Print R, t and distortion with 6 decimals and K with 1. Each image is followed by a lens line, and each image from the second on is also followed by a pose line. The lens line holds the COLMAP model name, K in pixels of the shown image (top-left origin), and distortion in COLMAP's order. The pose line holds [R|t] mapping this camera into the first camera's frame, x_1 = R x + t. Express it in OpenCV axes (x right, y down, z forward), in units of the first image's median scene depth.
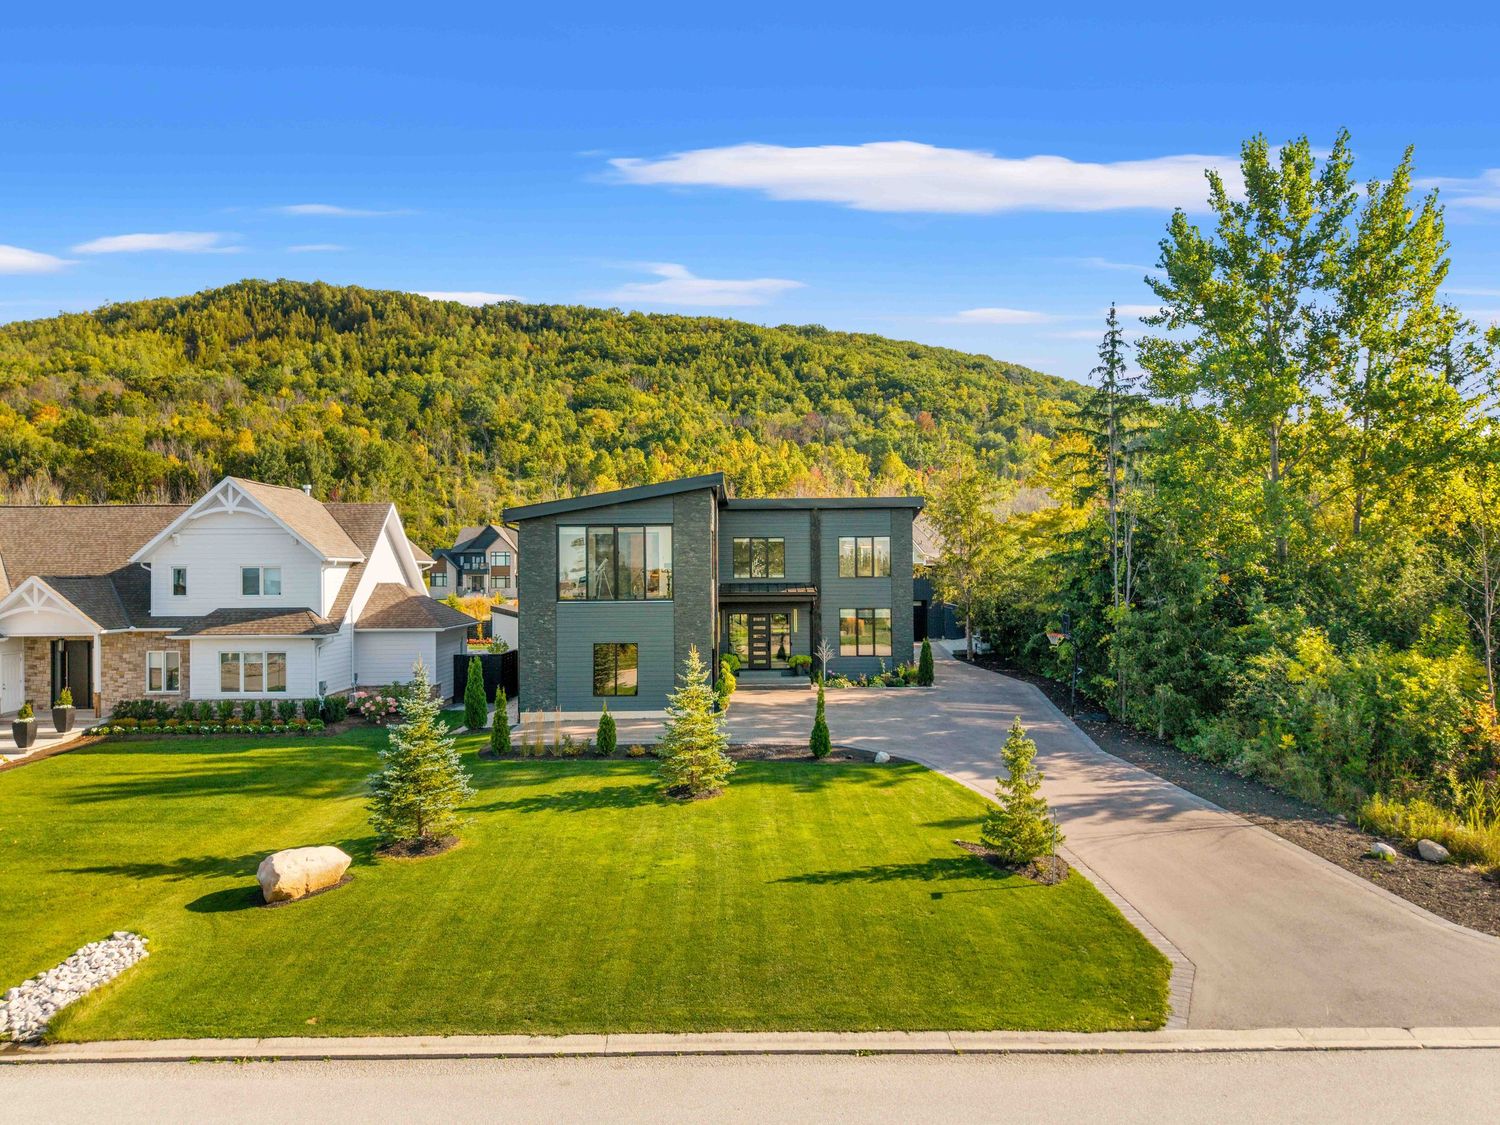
lens RADIAL K [[1013.6, 0, 742.7], [0, 1013.6, 571.2], [0, 0, 1]] dist [0.015725, -0.007034]
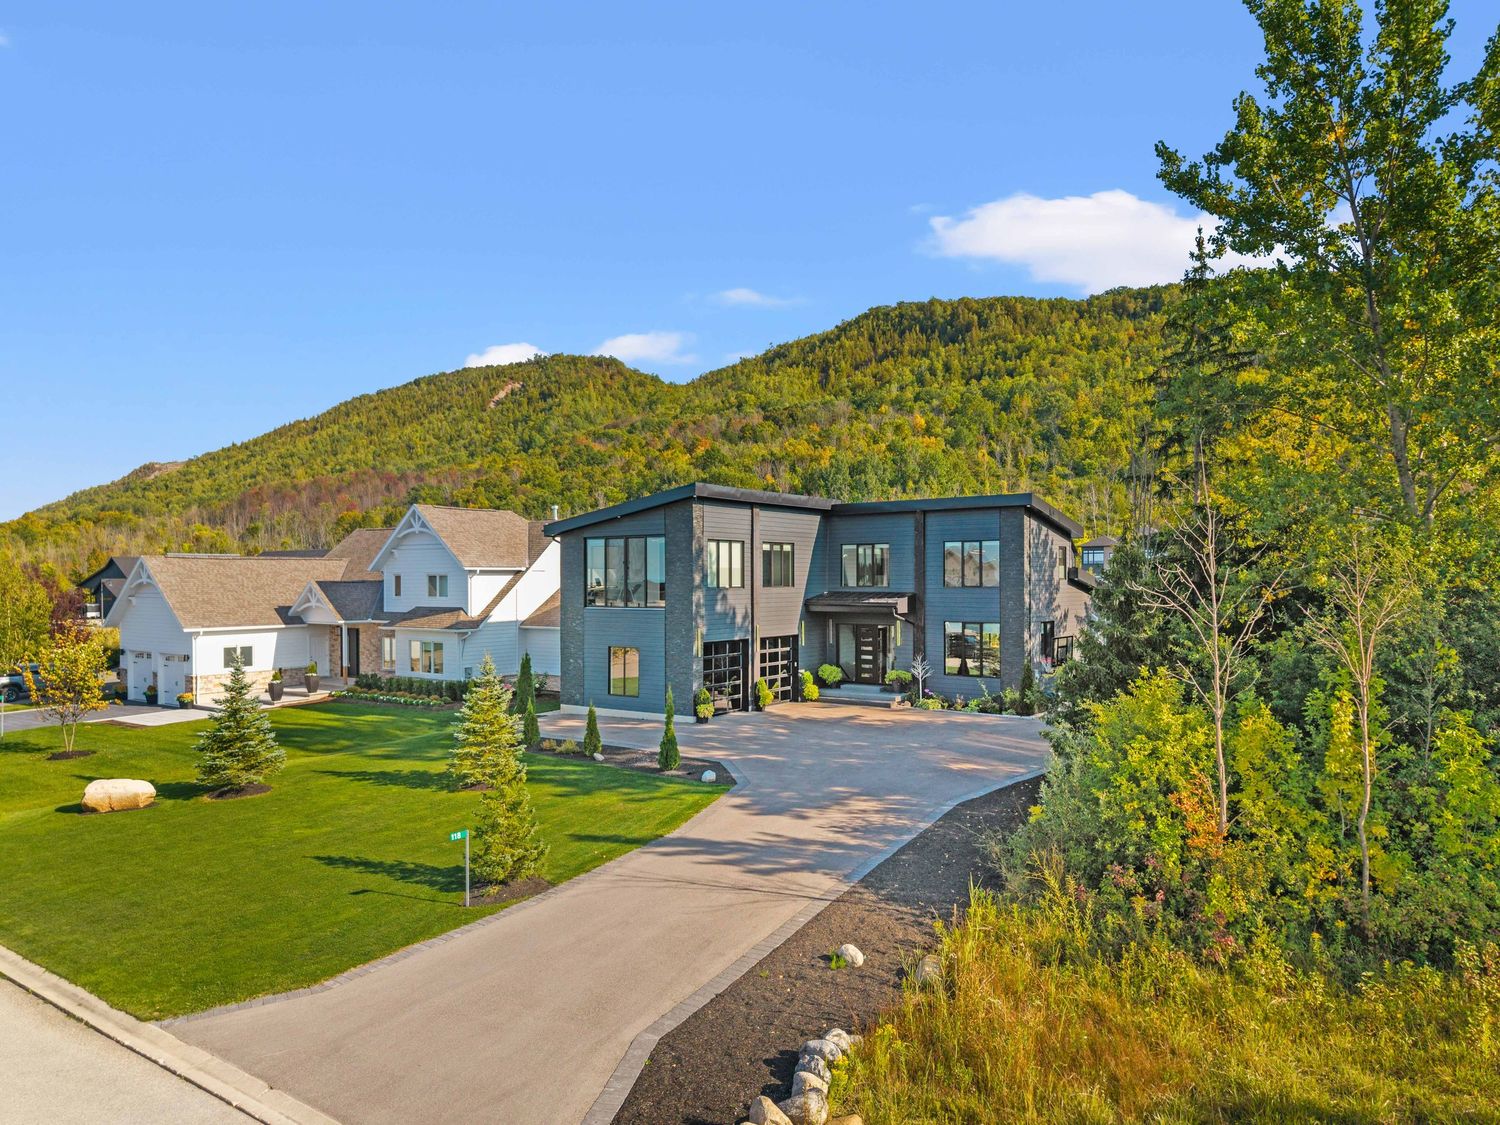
lens RADIAL K [[1013.6, 0, 730.8], [0, 1013.6, 608.1], [0, 0, 1]] dist [0.015725, -0.007034]
pose [[0.808194, 0.021315, -0.588531, 0.061432], [-0.000984, 0.999392, 0.034844, -0.000799], [0.588916, -0.027581, 0.807723, 0.020660]]
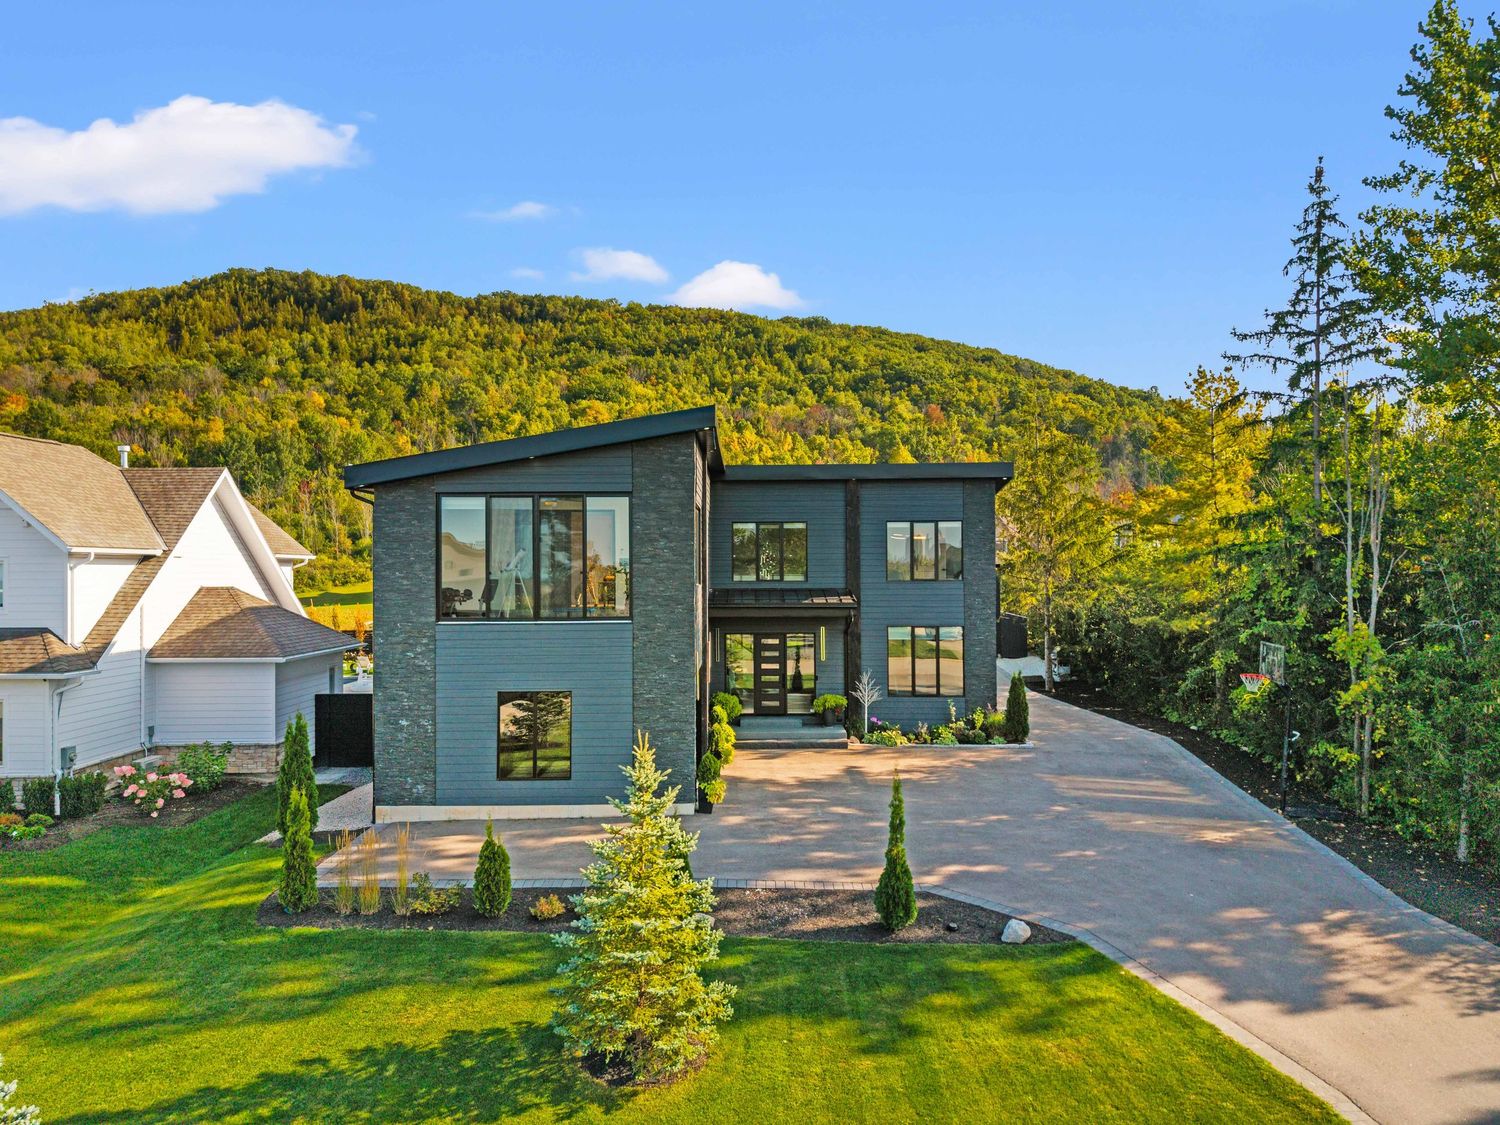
lens RADIAL K [[1013.6, 0, 742.7], [0, 1013.6, 569.3], [0, 0, 1]] dist [0.015725, -0.007034]
pose [[0.999995, 0.003203, -0.000227, -0.000253], [-0.003203, 0.999994, -0.000866, -0.000090], [0.000224, 0.000866, 1.000000, 0.040903]]
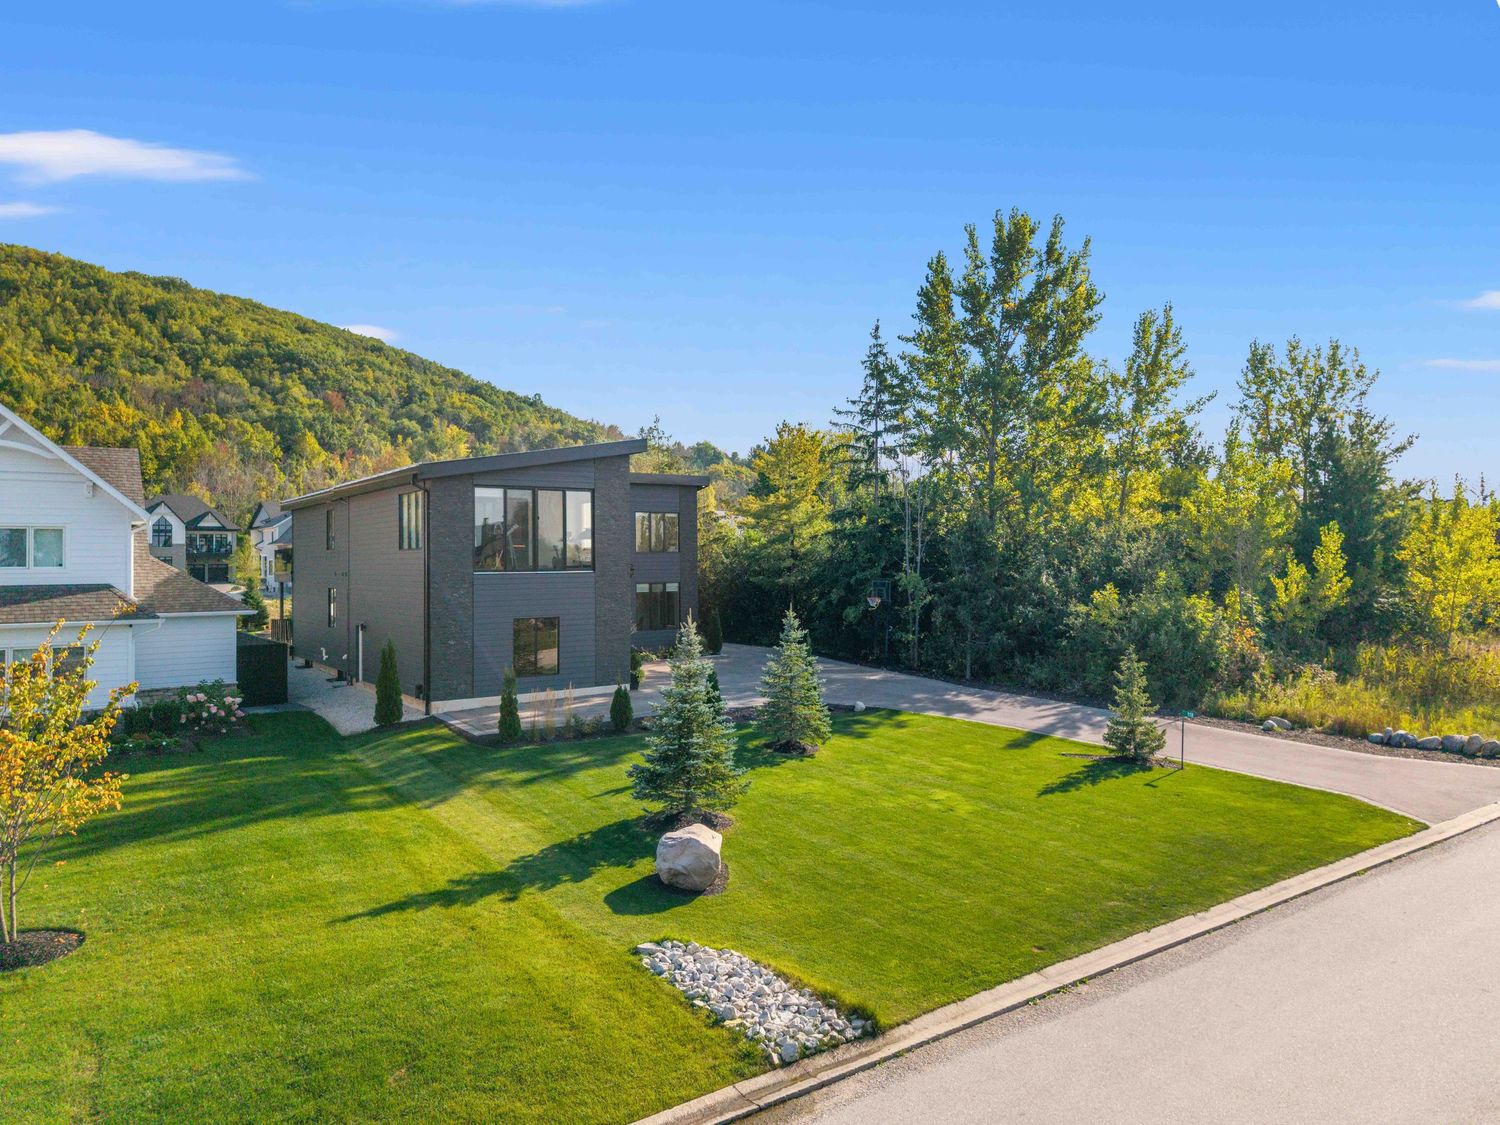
lens RADIAL K [[1013.6, 0, 752.9], [0, 1013.6, 561.1], [0, 0, 1]] dist [0.015725, -0.007034]
pose [[0.811508, 0.001218, 0.584340, -0.051925], [0.000874, 0.999994, -0.003299, 0.002438], [-0.584341, 0.003188, 0.811502, 0.014430]]
